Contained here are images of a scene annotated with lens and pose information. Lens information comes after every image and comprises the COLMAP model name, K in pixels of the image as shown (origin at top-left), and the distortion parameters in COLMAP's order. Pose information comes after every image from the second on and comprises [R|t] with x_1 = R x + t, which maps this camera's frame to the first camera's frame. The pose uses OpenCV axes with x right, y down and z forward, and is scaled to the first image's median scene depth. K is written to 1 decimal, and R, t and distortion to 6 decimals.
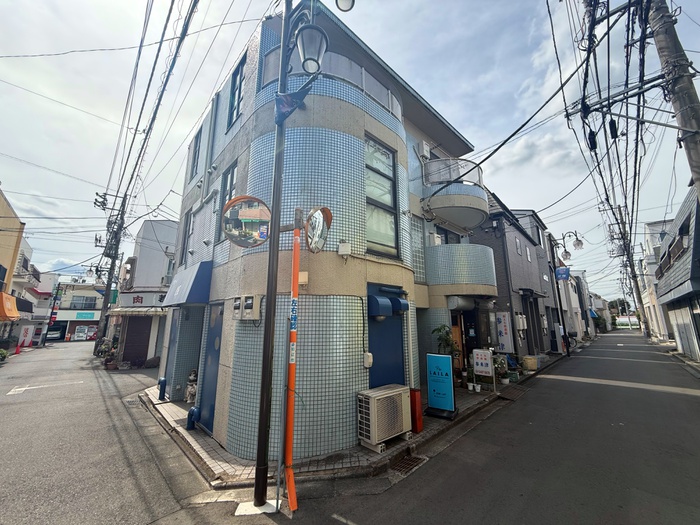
lens RADIAL K [[280.0, 0, 347.6], [0, 280.0, 262.6], [0, 0, 1]] dist [0.001739, -0.001123]
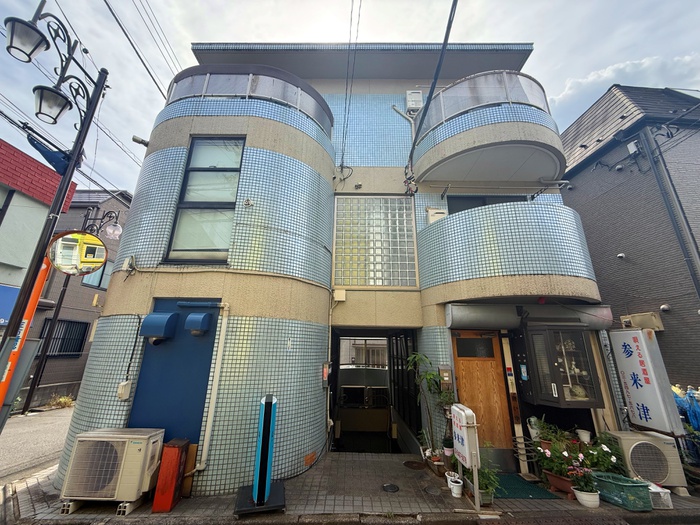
lens RADIAL K [[280.0, 0, 346.6], [0, 280.0, 260.6], [0, 0, 1]] dist [0.001739, -0.001123]
pose [[0.732151, -0.191645, -0.653626, 1.022543], [0.125431, 0.981126, -0.147169, 0.149435], [0.669493, 0.025765, 0.742371, 0.704085]]
